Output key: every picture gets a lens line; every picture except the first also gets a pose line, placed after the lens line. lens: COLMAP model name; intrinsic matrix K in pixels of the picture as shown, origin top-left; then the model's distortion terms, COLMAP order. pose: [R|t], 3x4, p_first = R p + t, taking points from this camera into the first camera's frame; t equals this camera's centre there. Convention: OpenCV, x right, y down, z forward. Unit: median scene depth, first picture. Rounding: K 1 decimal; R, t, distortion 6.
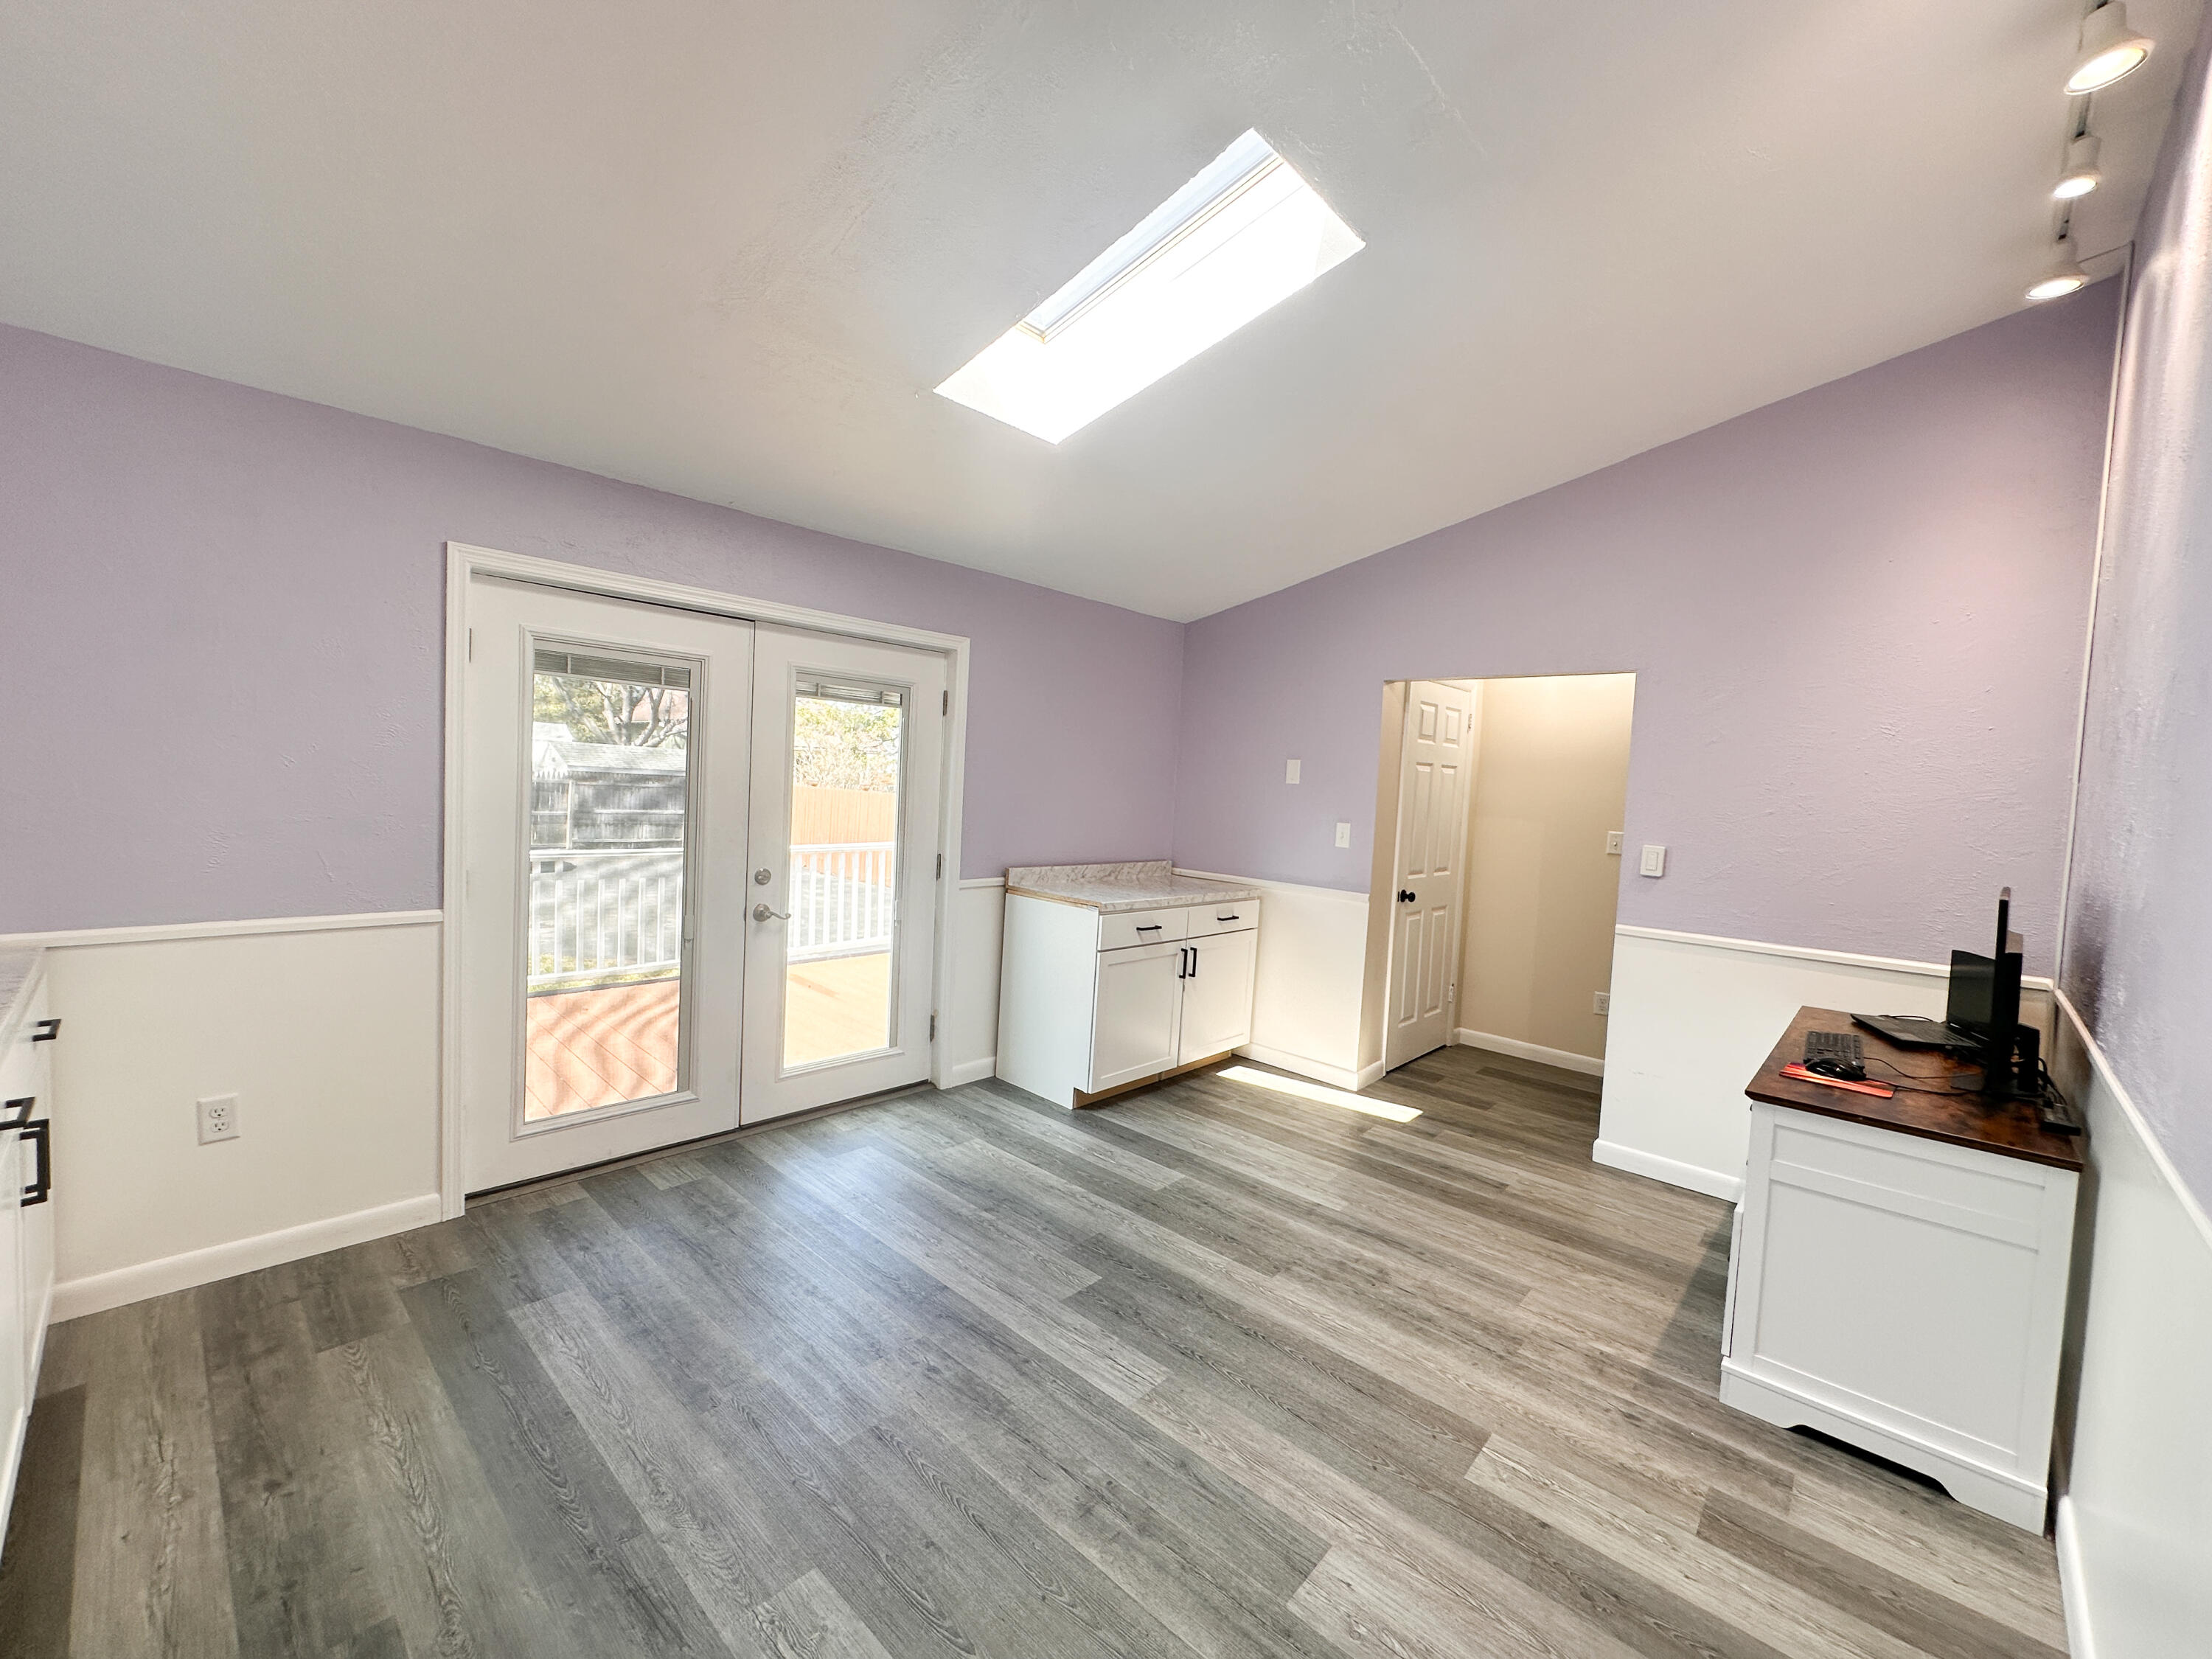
lens RADIAL K [[890.6, 0, 1102.5], [0, 890.6, 828.7], [0, 0, 1]] dist [-0.009776, 0.000067]
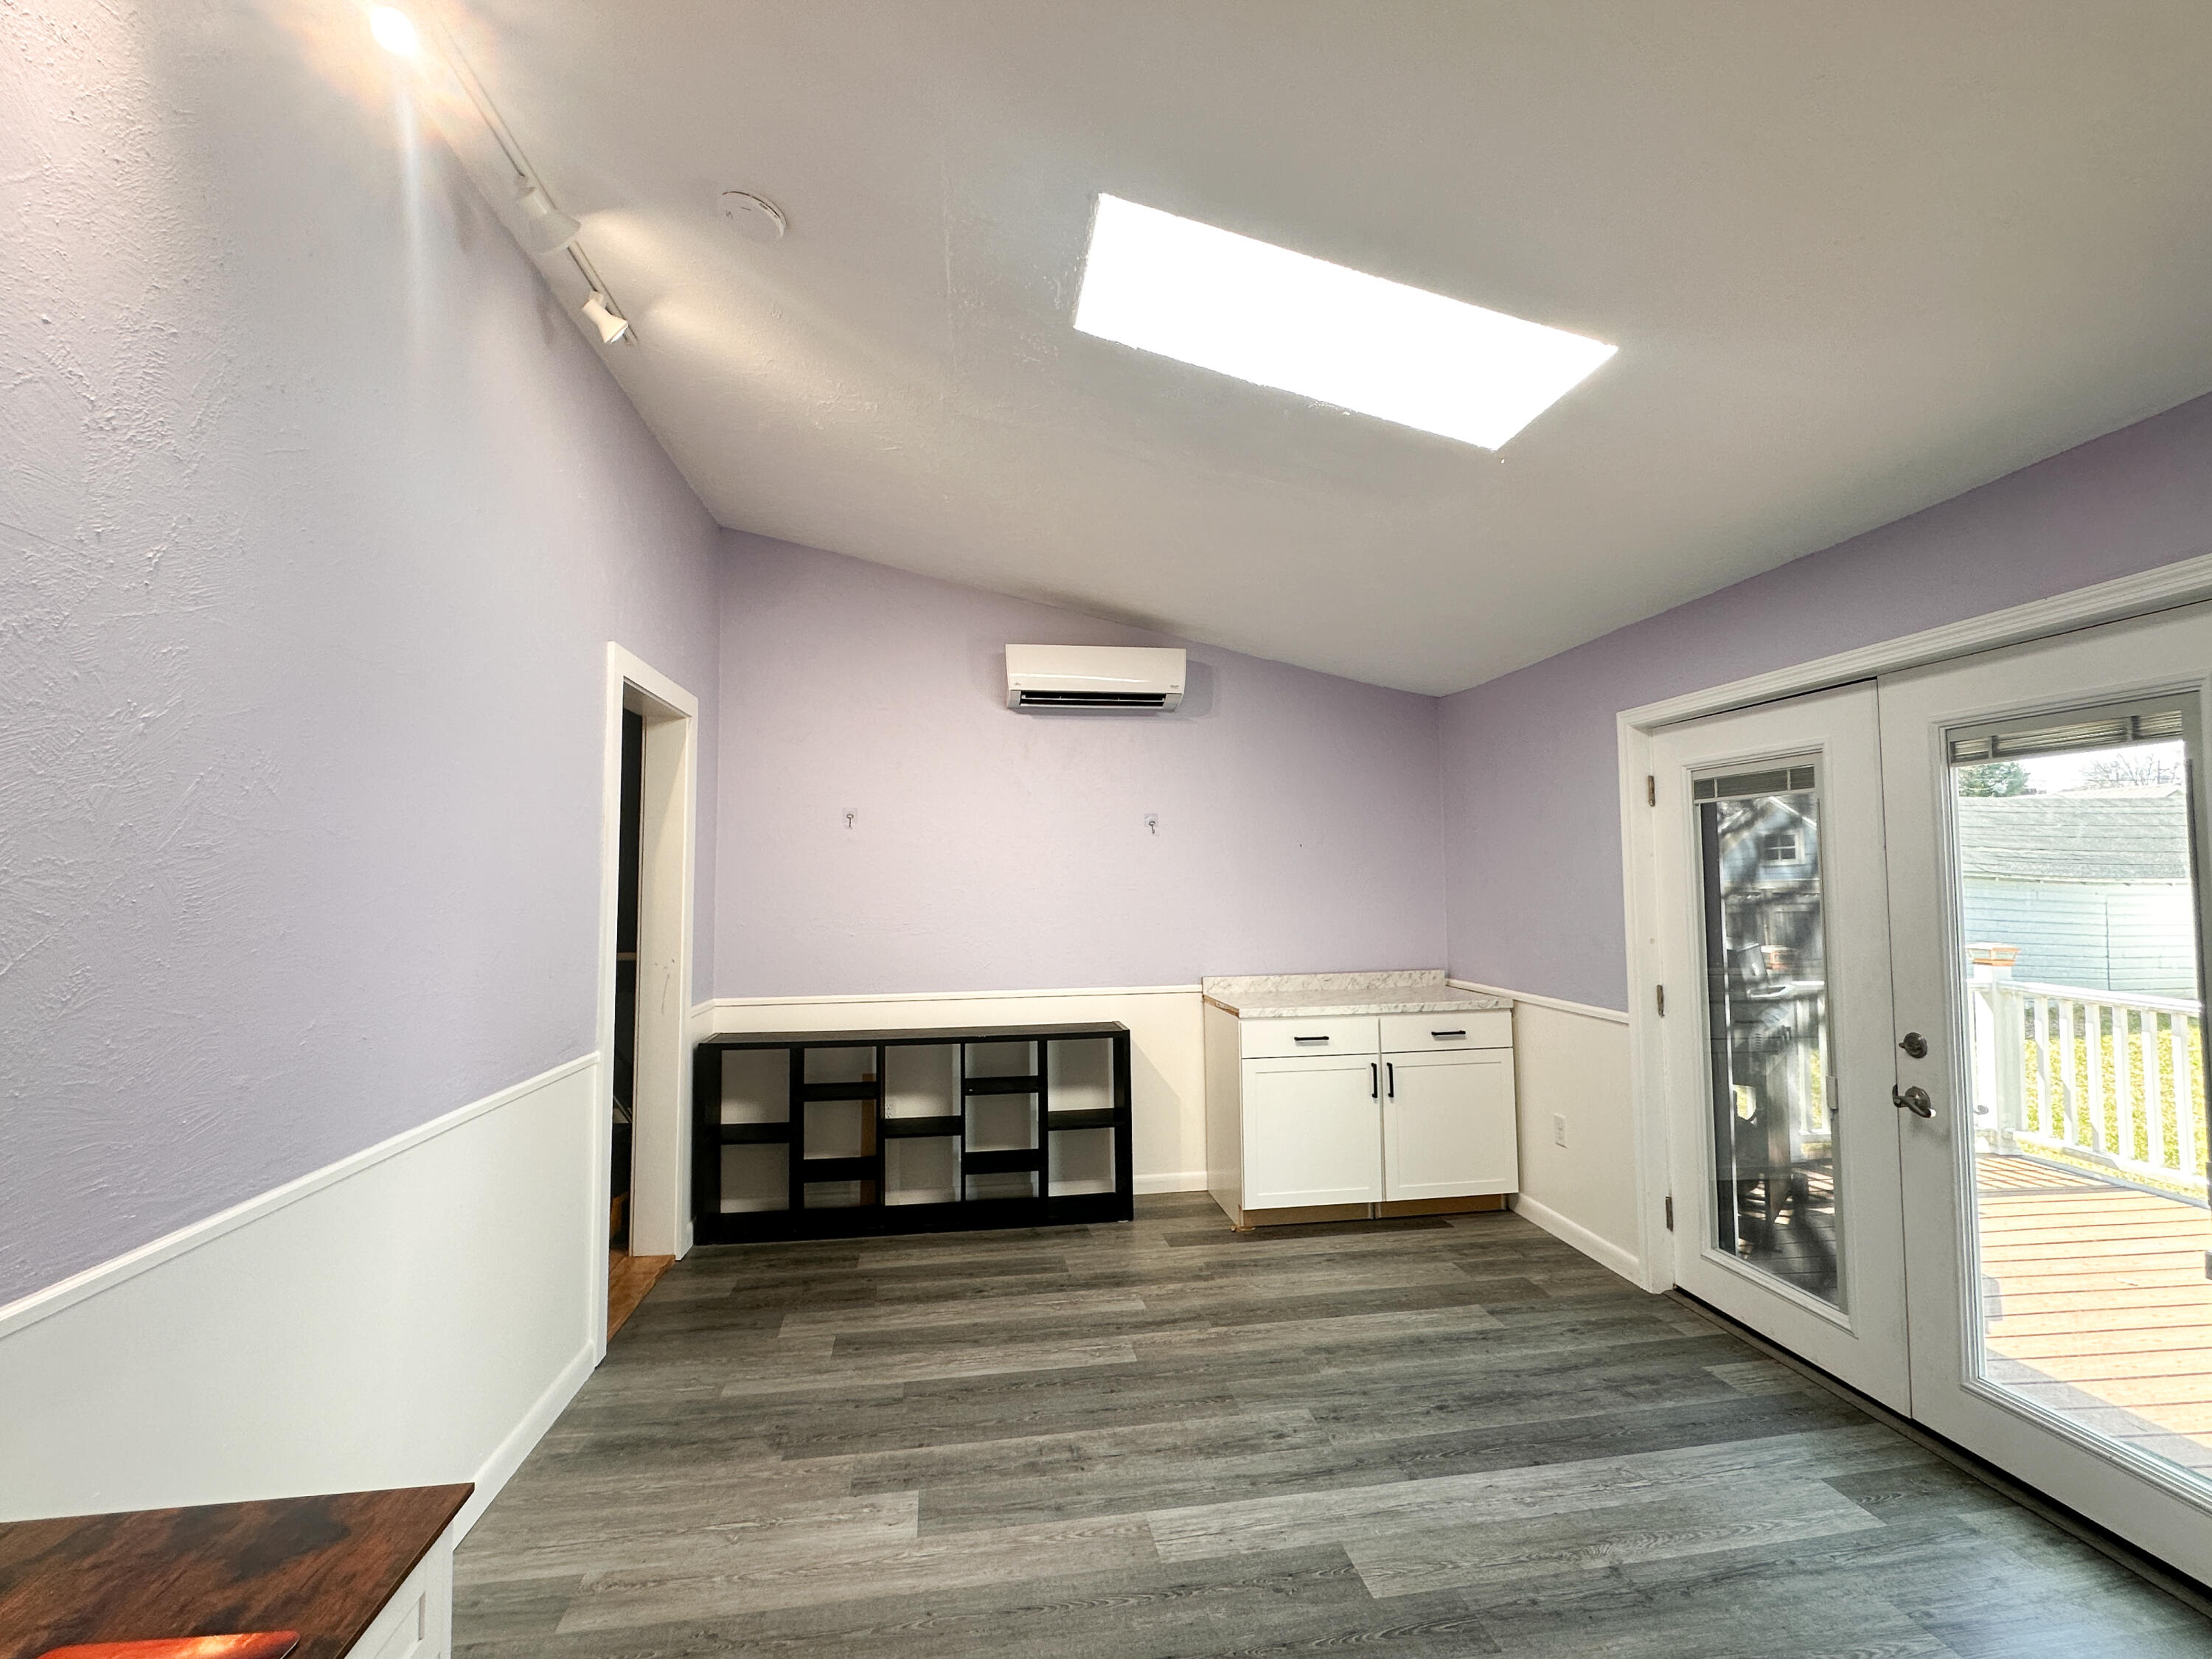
lens RADIAL K [[1030.3, 0, 1105.4], [0, 1030.3, 831.9], [0, 0, 1]] dist [-0.001458, -0.000200]
pose [[-0.634894, -0.077341, -0.768719, 1.046710], [-0.055632, 0.996971, -0.054358, -0.051277], [0.770594, 0.008254, -0.637273, 1.759158]]
